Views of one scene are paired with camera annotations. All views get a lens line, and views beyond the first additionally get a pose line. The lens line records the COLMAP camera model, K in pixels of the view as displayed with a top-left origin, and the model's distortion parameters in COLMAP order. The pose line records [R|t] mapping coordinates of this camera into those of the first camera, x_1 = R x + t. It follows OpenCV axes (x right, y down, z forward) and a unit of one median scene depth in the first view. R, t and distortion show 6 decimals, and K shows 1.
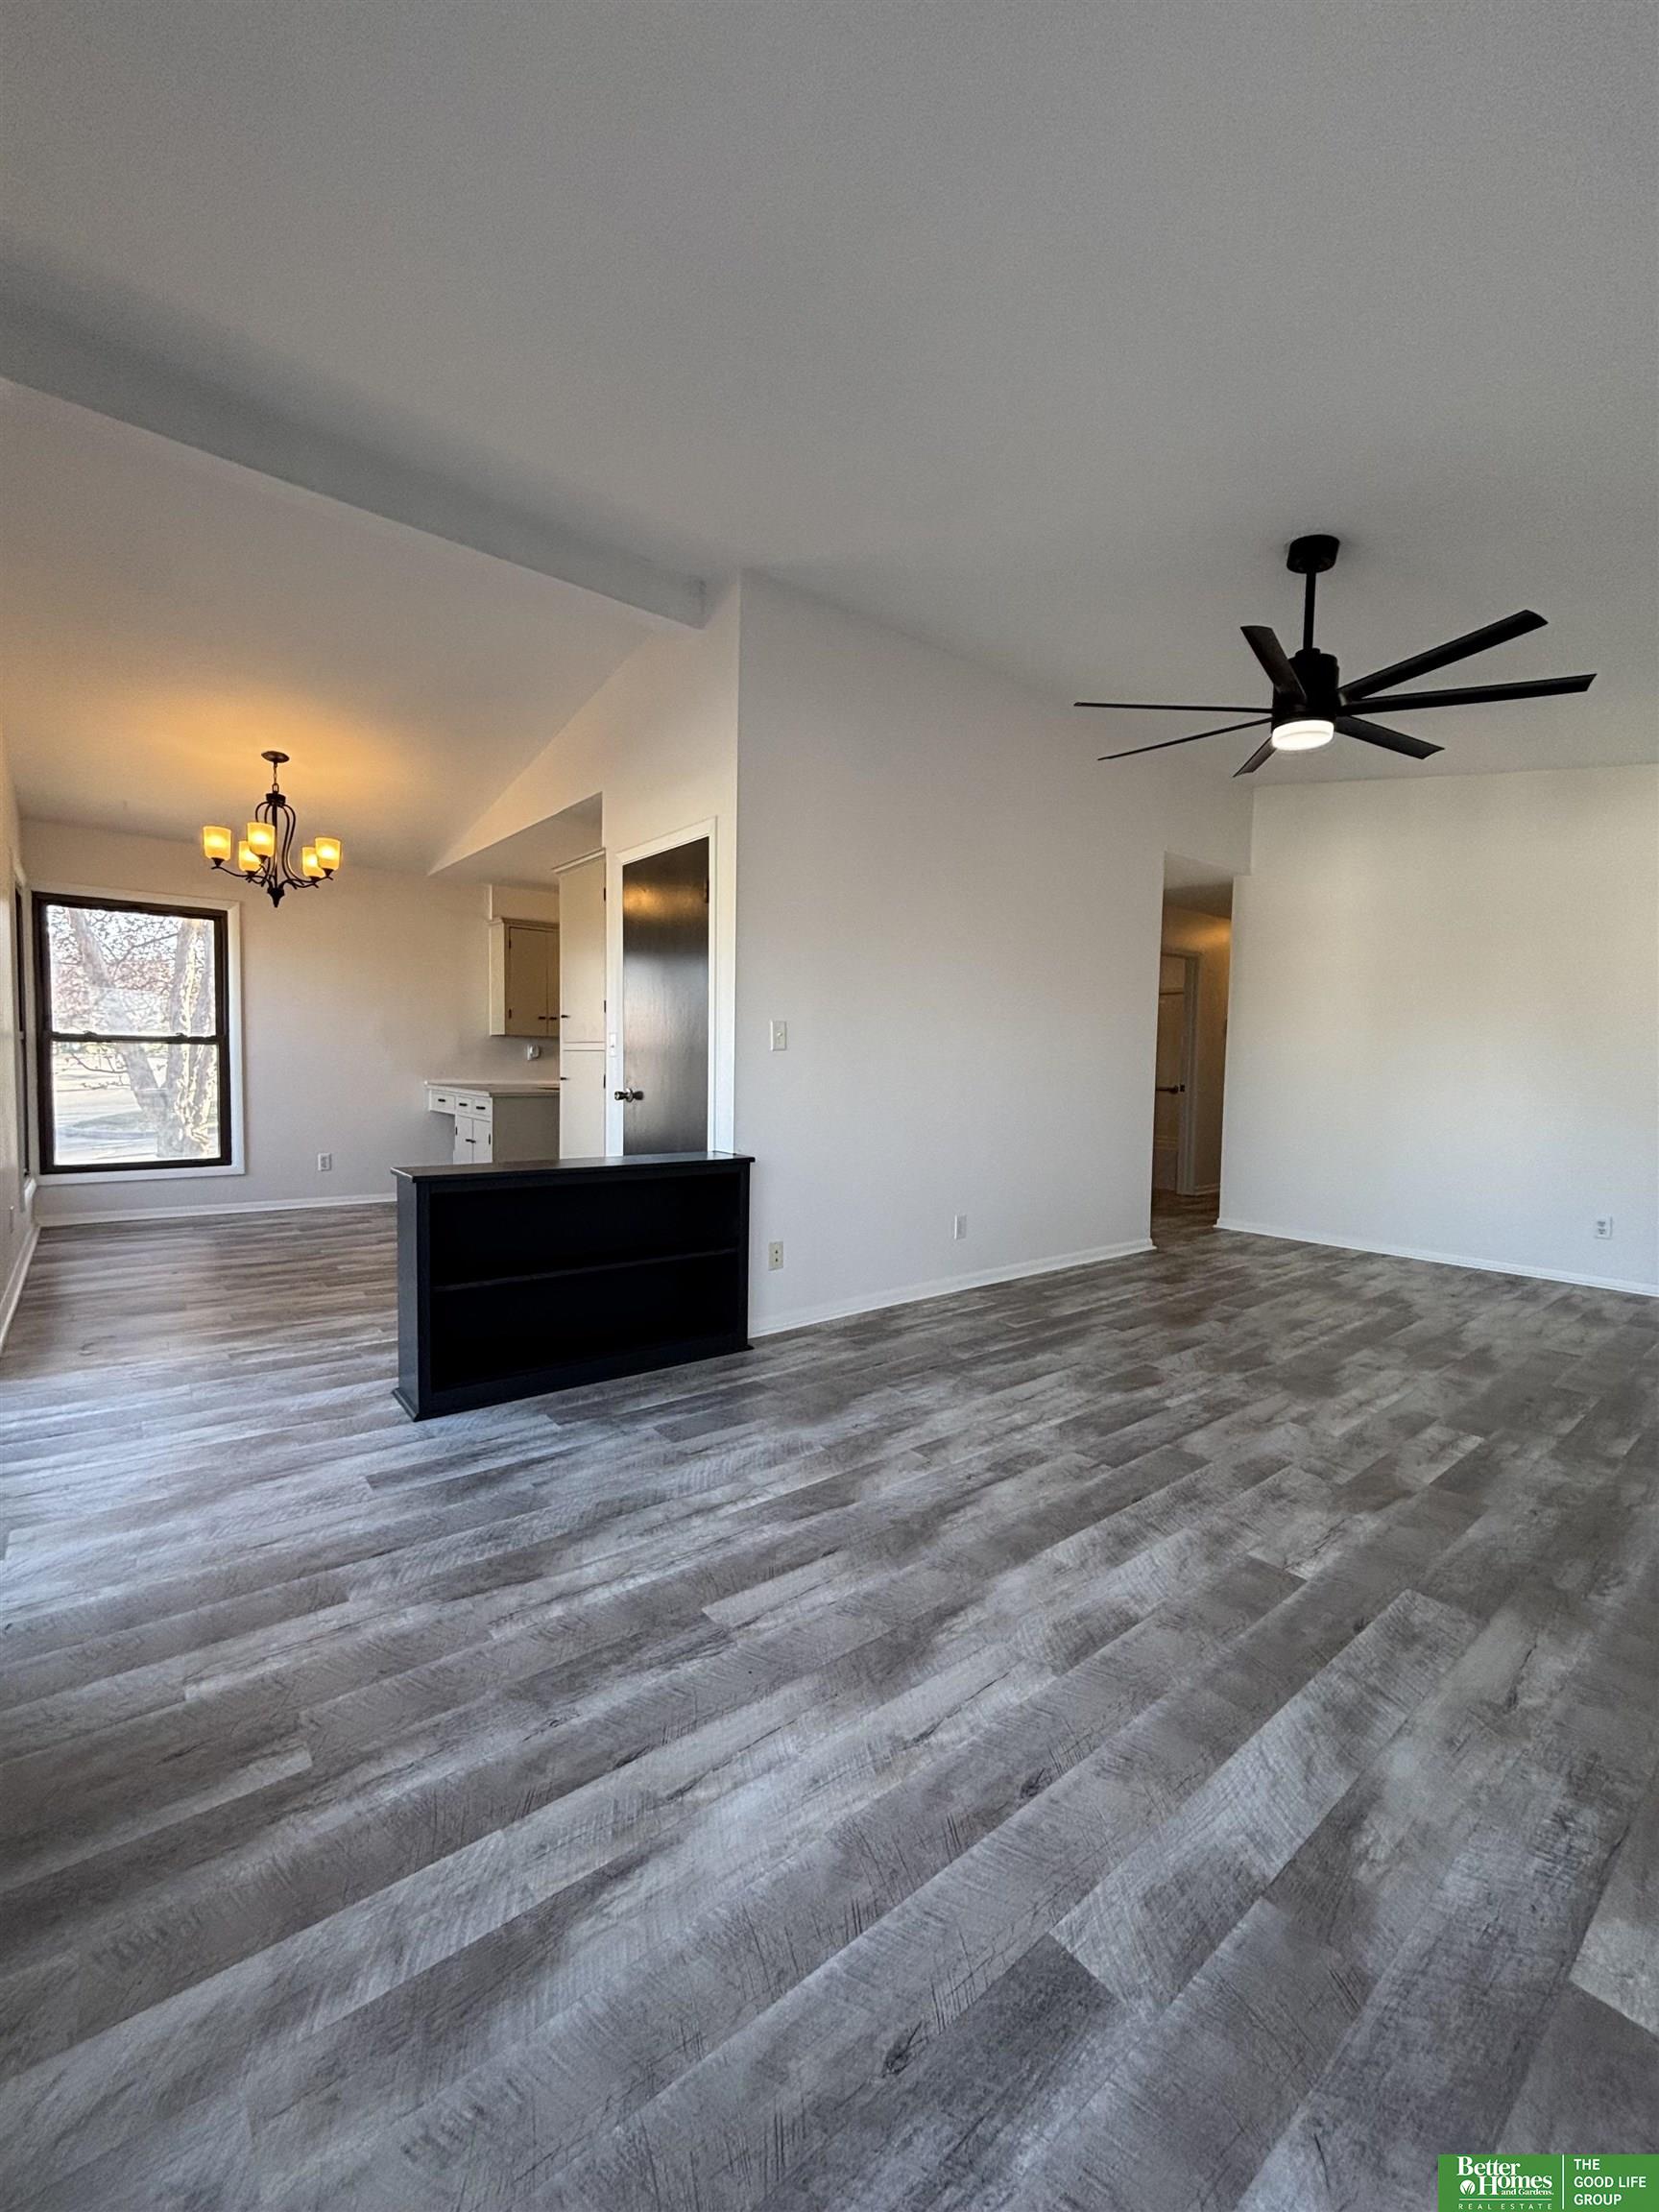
lens RADIAL K [[889.3, 0, 867.0], [0, 889.3, 1111.7], [0, 0, 1]] dist [0.003989, -0.000320]
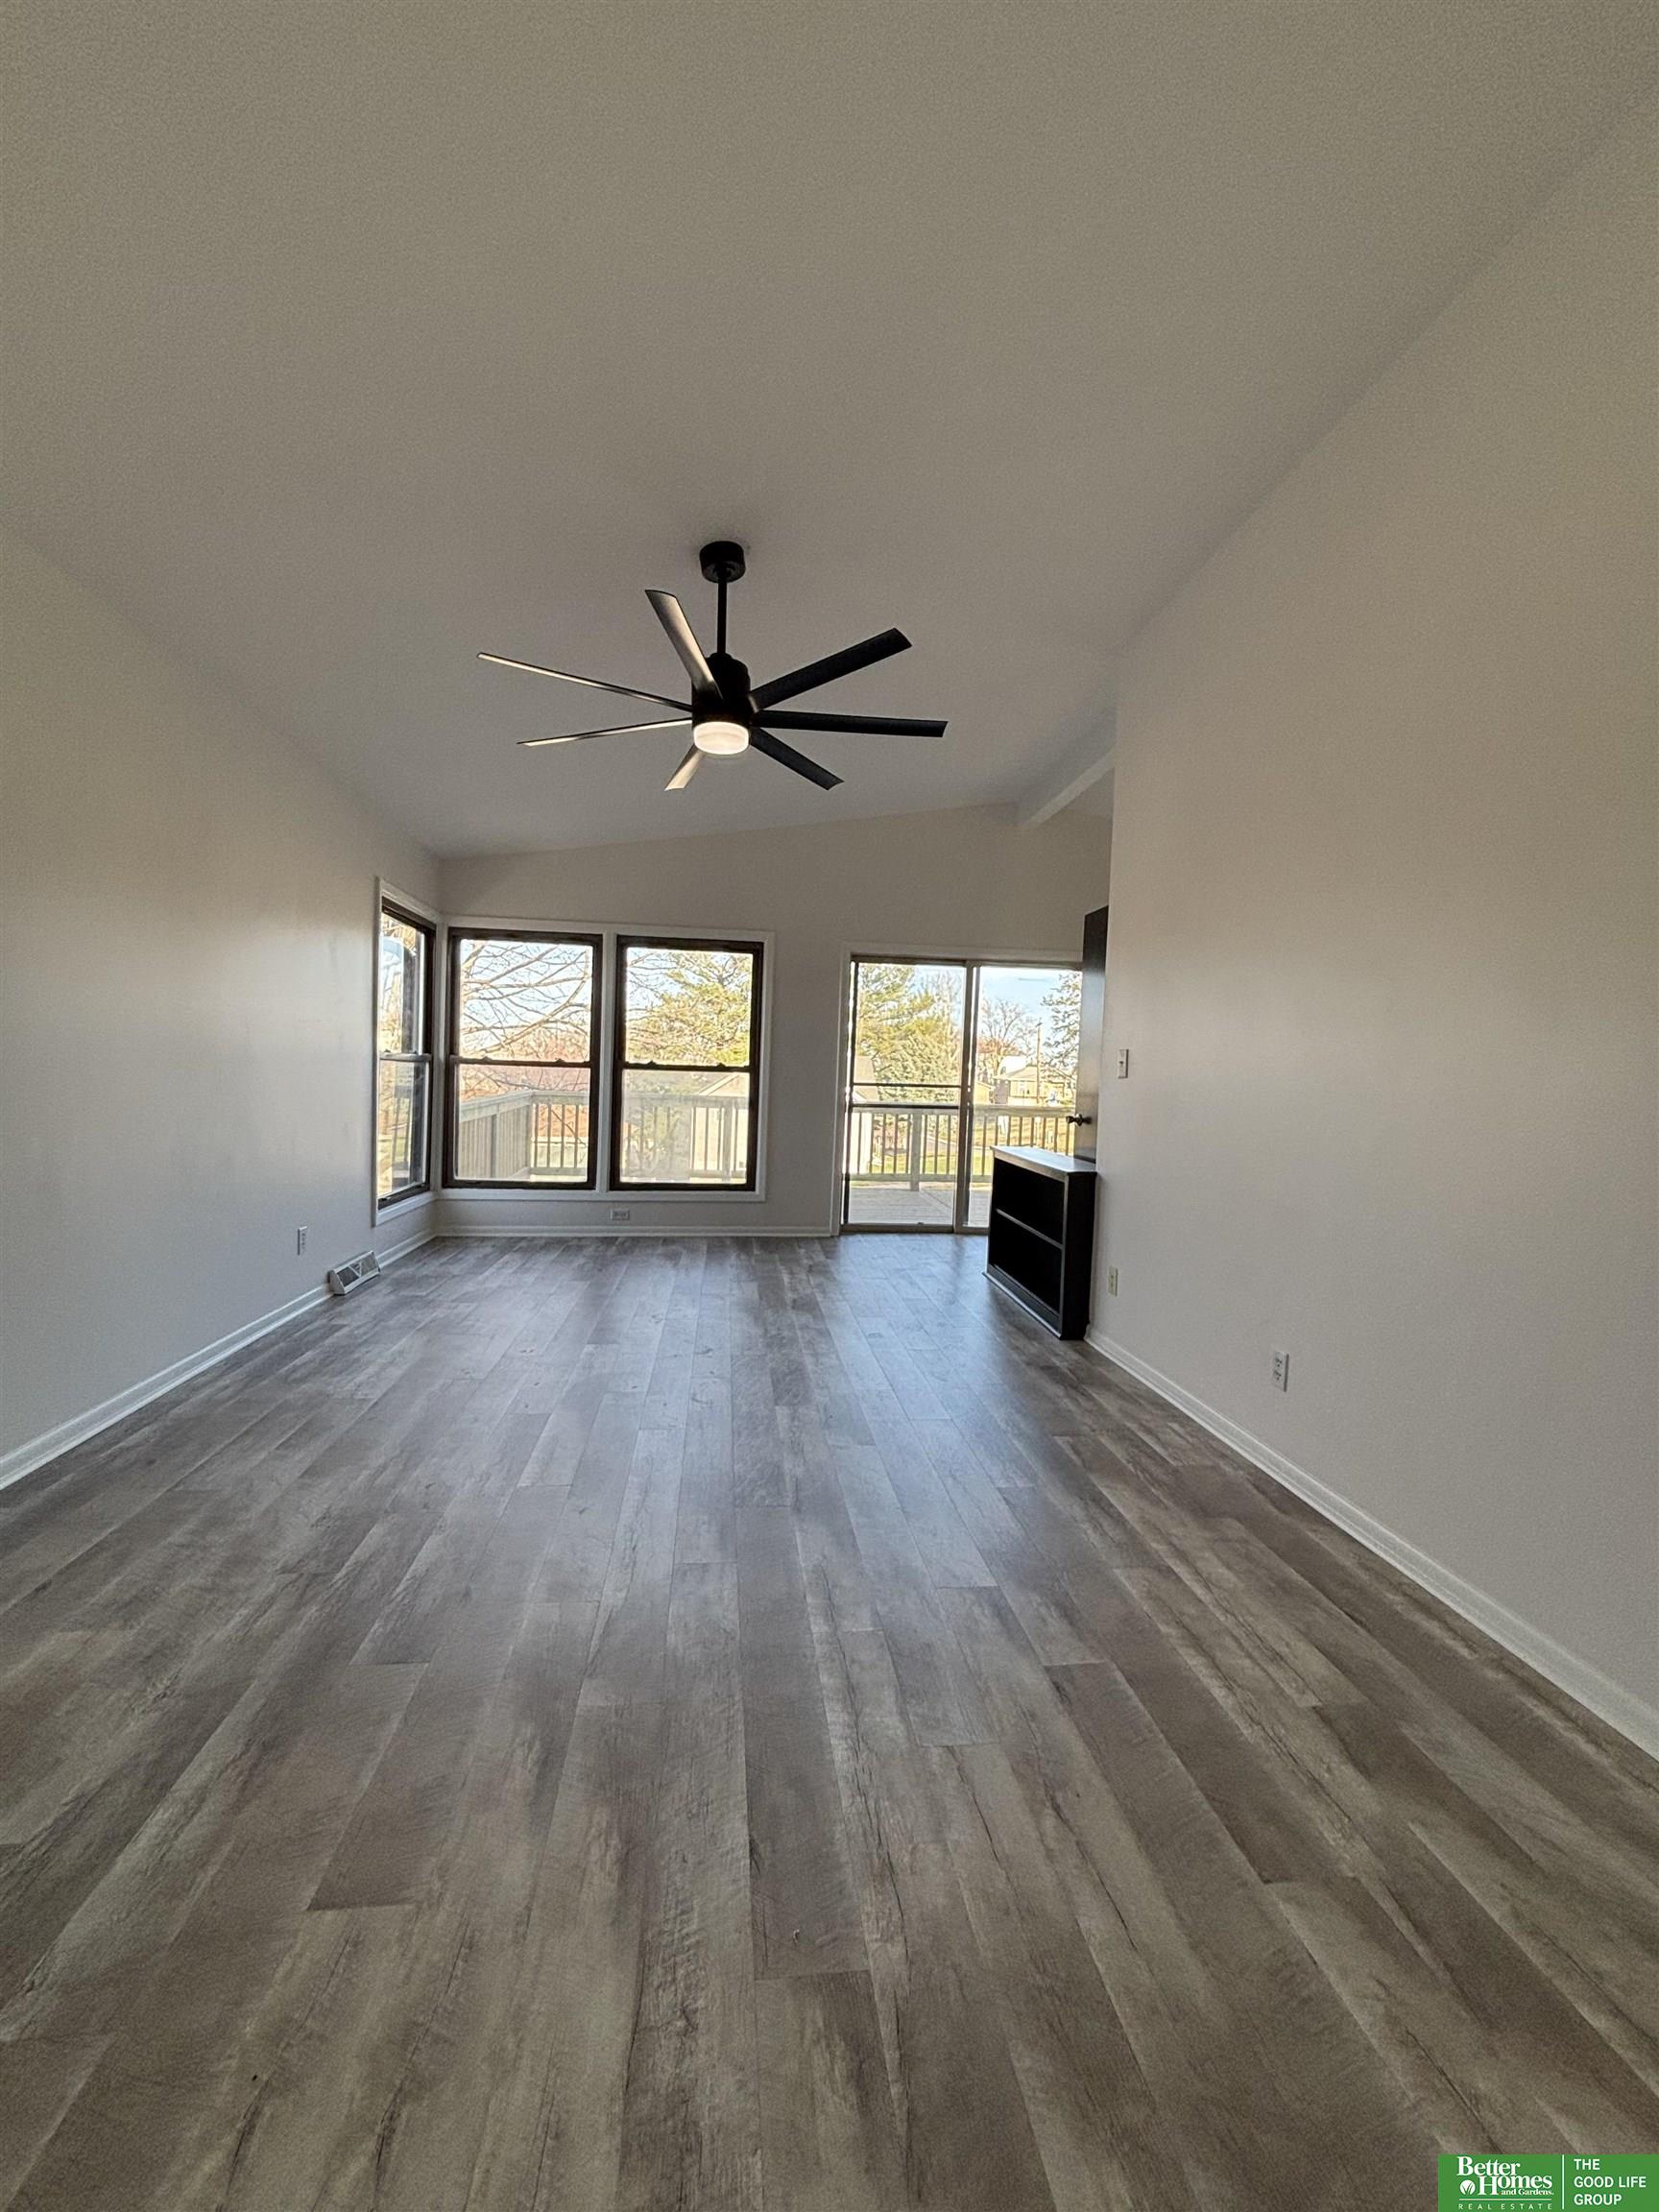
lens RADIAL K [[889.3, 0, 841.5], [0, 889.3, 1109.2], [0, 0, 1]] dist [0.003989, -0.000320]
pose [[-0.536642, -0.011833, -0.843727, 0.903625], [-0.105899, 0.992940, 0.053430, -0.057574], [0.837139, 0.118023, -0.534107, 1.209224]]
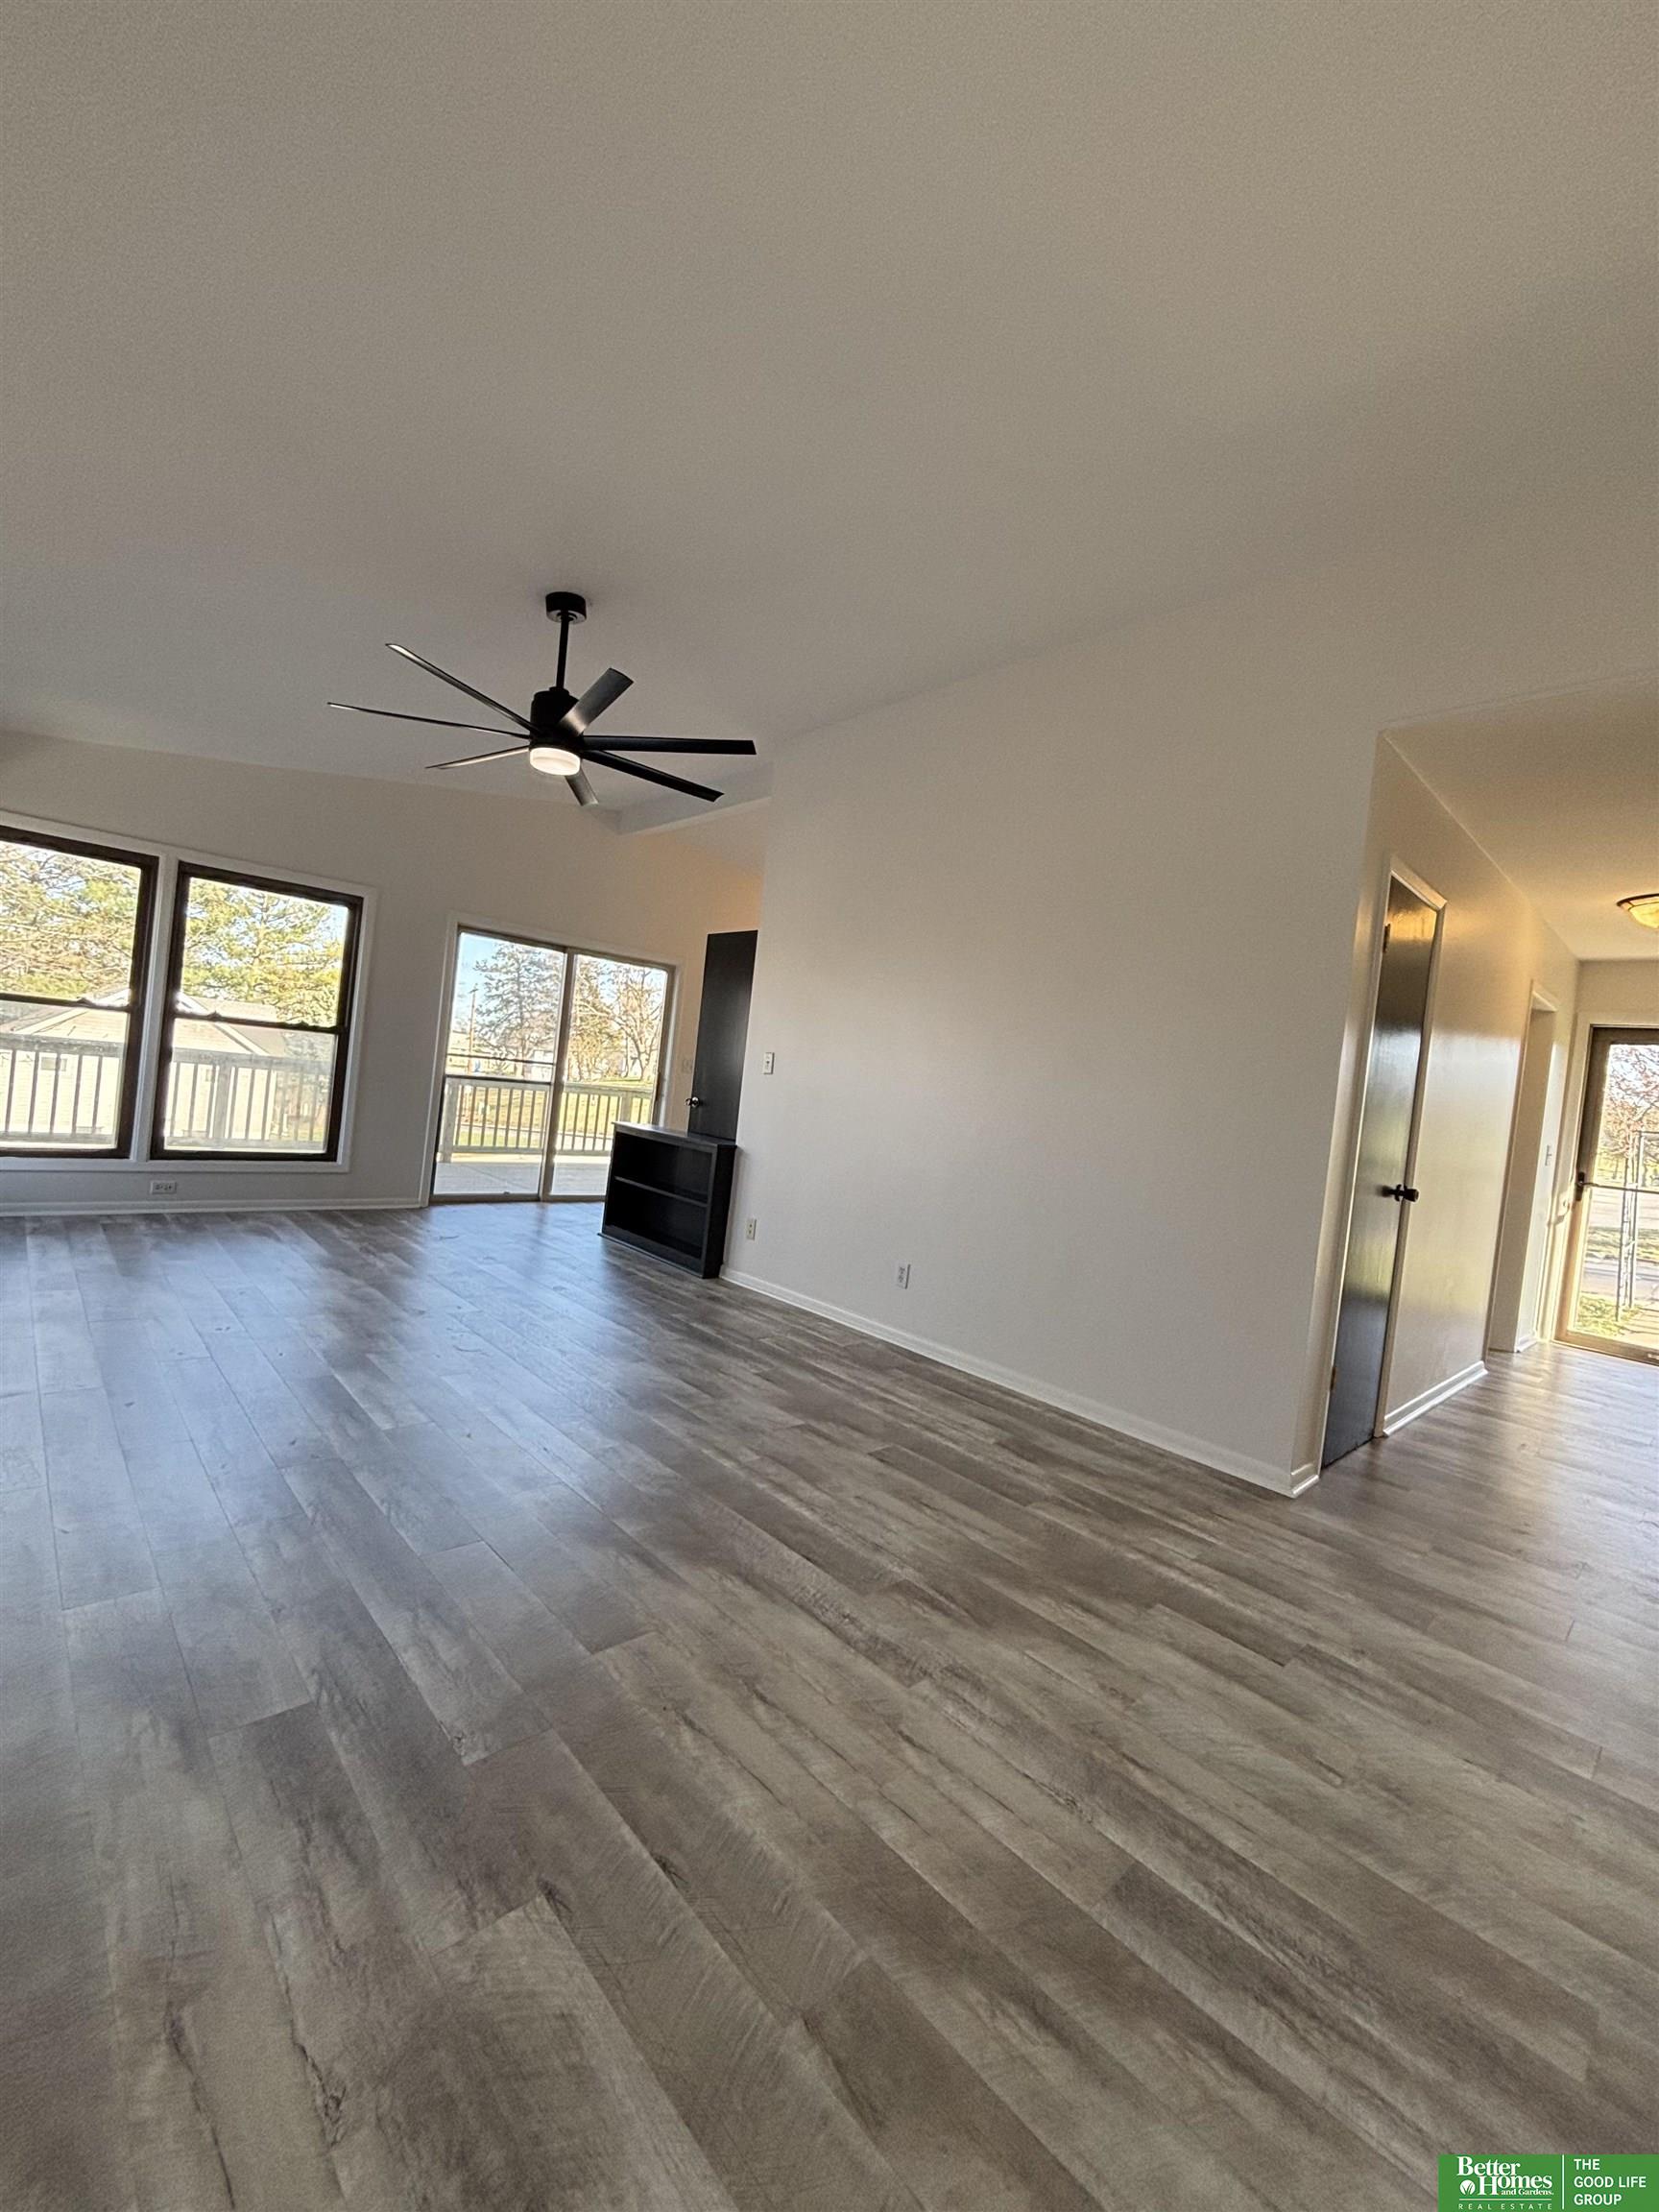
lens RADIAL K [[889.3, 0, 832.2], [0, 889.3, 1105.3], [0, 0, 1]] dist [0.003989, -0.000320]
pose [[0.055126, -0.000247, -0.998479, 1.182313], [-0.167807, 0.985774, -0.009508, -0.028370], [0.984277, 0.168076, 0.054300, 0.970006]]
